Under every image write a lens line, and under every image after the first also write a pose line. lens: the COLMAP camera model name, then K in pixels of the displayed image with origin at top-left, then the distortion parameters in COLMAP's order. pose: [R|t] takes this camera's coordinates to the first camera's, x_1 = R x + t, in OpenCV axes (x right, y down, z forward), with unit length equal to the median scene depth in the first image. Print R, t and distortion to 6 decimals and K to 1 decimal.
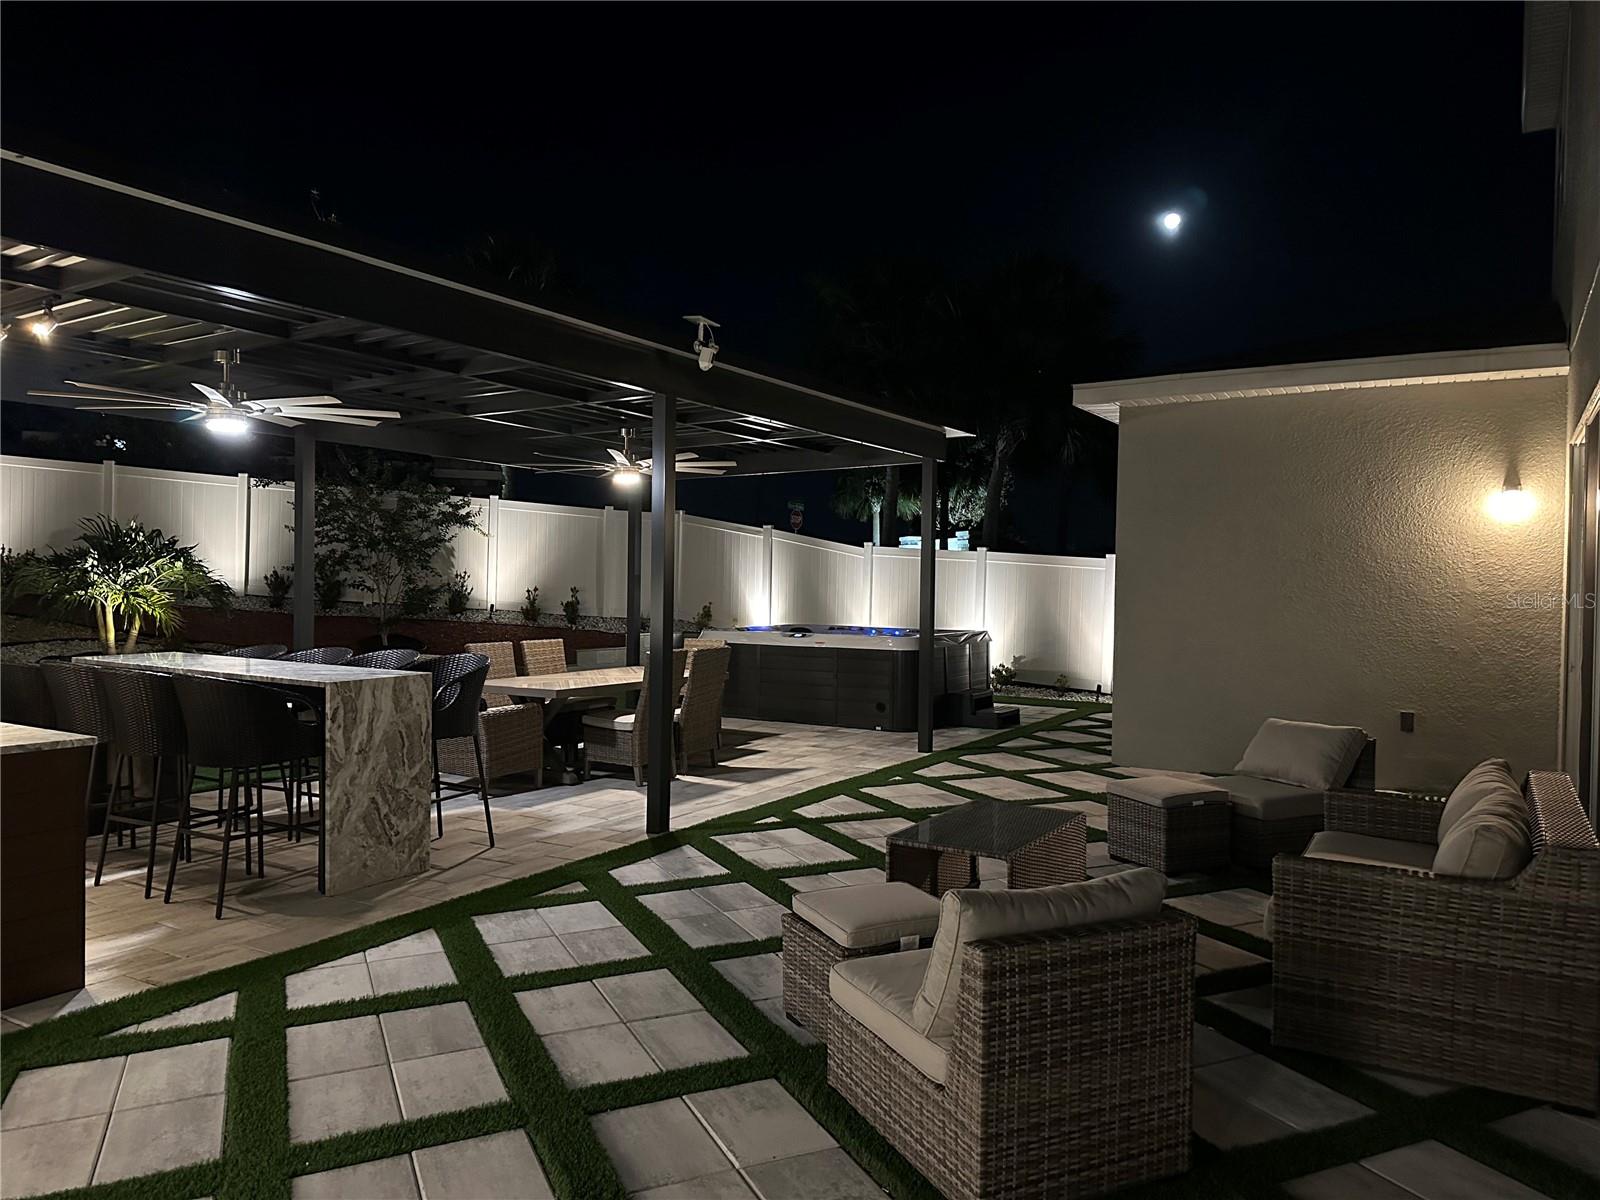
lens RADIAL K [[1124.4, 0, 800.0], [0, 1124.4, 600.0], [0, 0, 1]] dist [0.000845, -0.000364]
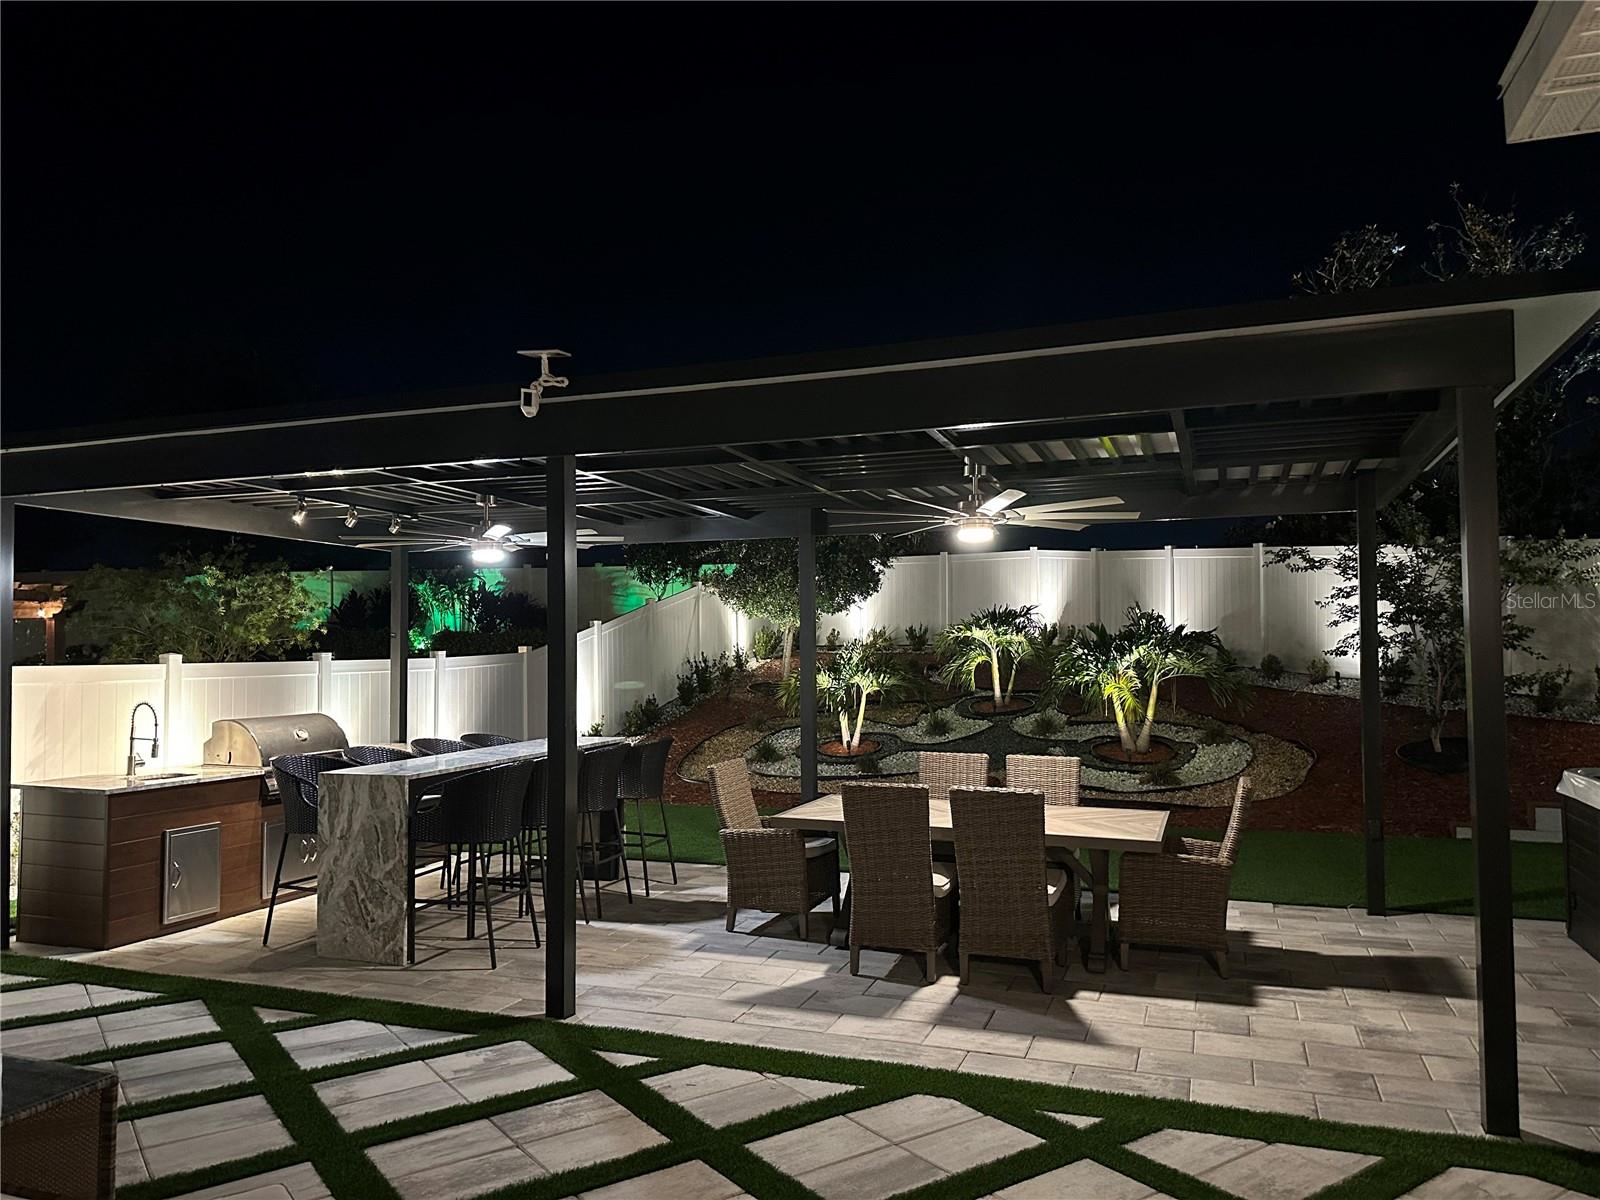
lens RADIAL K [[1124.4, 0, 800.0], [0, 1124.4, 600.0], [0, 0, 1]] dist [0.000845, -0.000364]
pose [[0.192942, -0.048338, -0.980019, 0.812394], [-0.004557, 0.998731, -0.050158, -0.049670], [0.981200, 0.014144, 0.192477, 1.206499]]
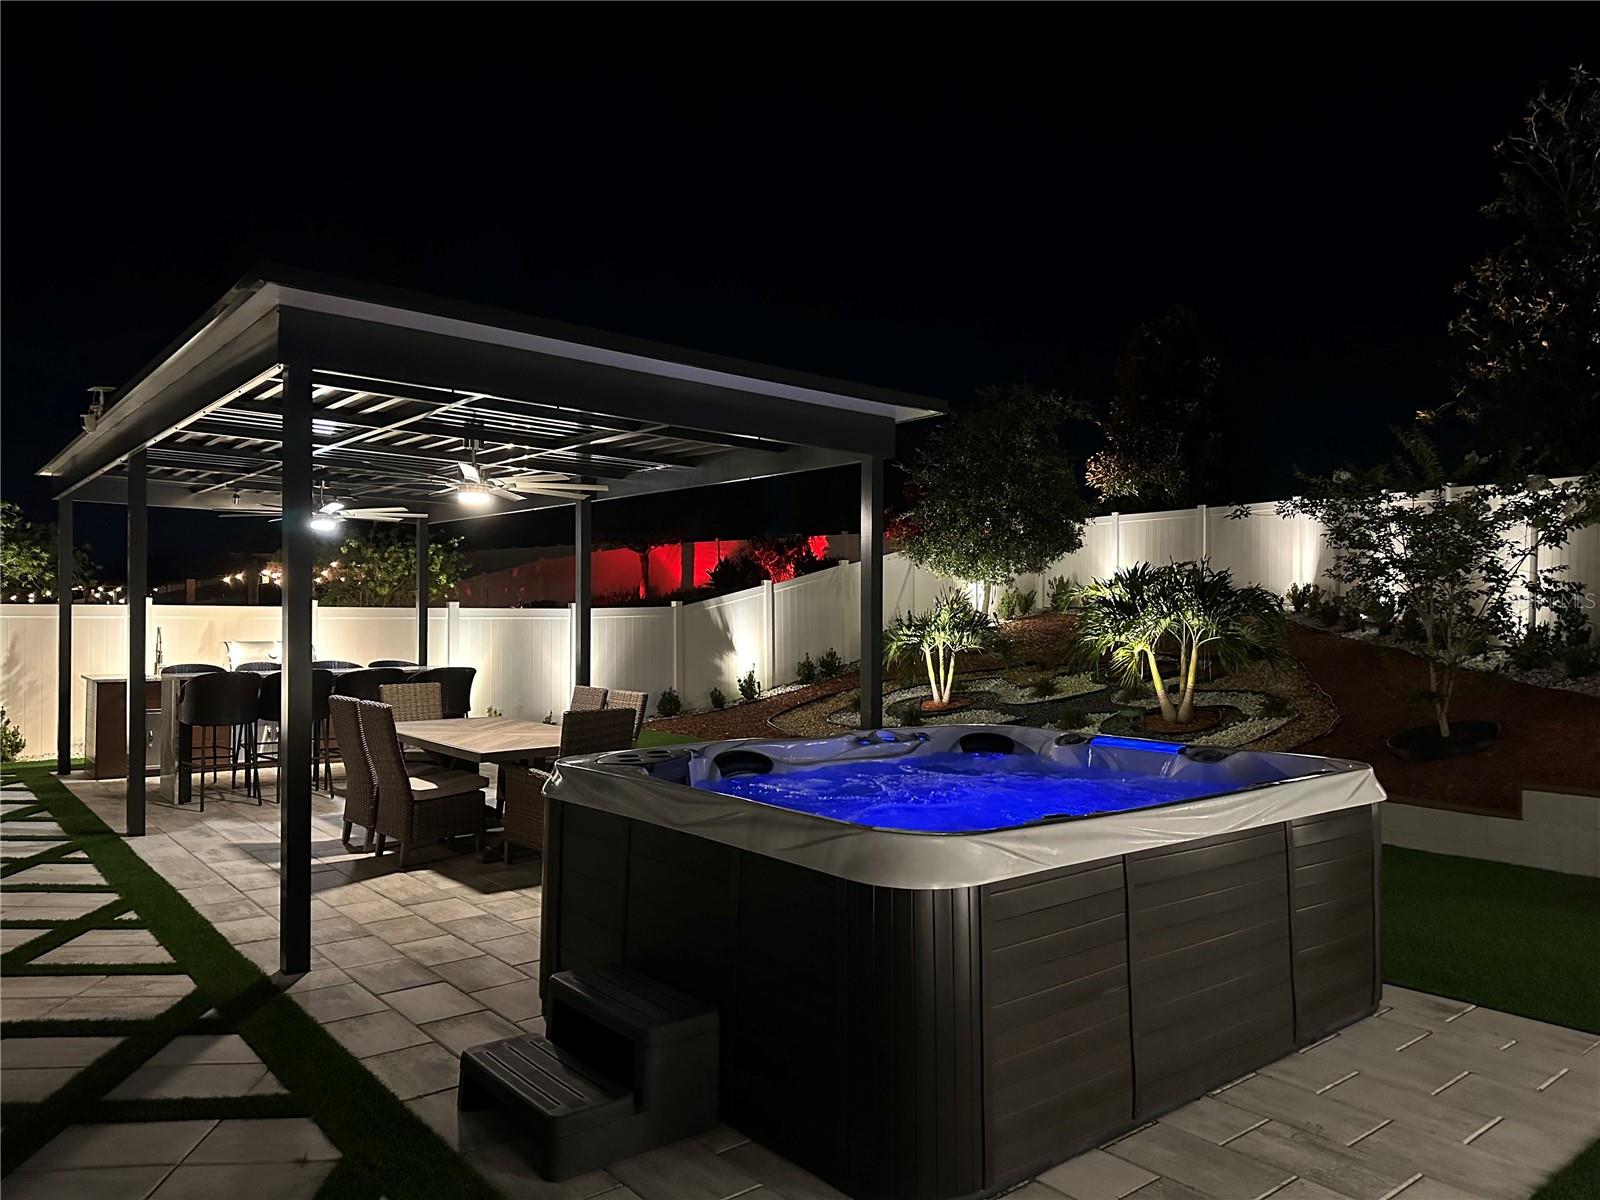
lens RADIAL K [[1124.4, 0, 800.0], [0, 1124.4, 600.0], [0, 0, 1]] dist [0.000845, -0.000364]
pose [[-0.314016, -0.018292, -0.949242, 0.906678], [-0.021838, 0.999689, -0.012040, -0.042930], [0.949167, 0.016948, -0.314317, 2.394795]]
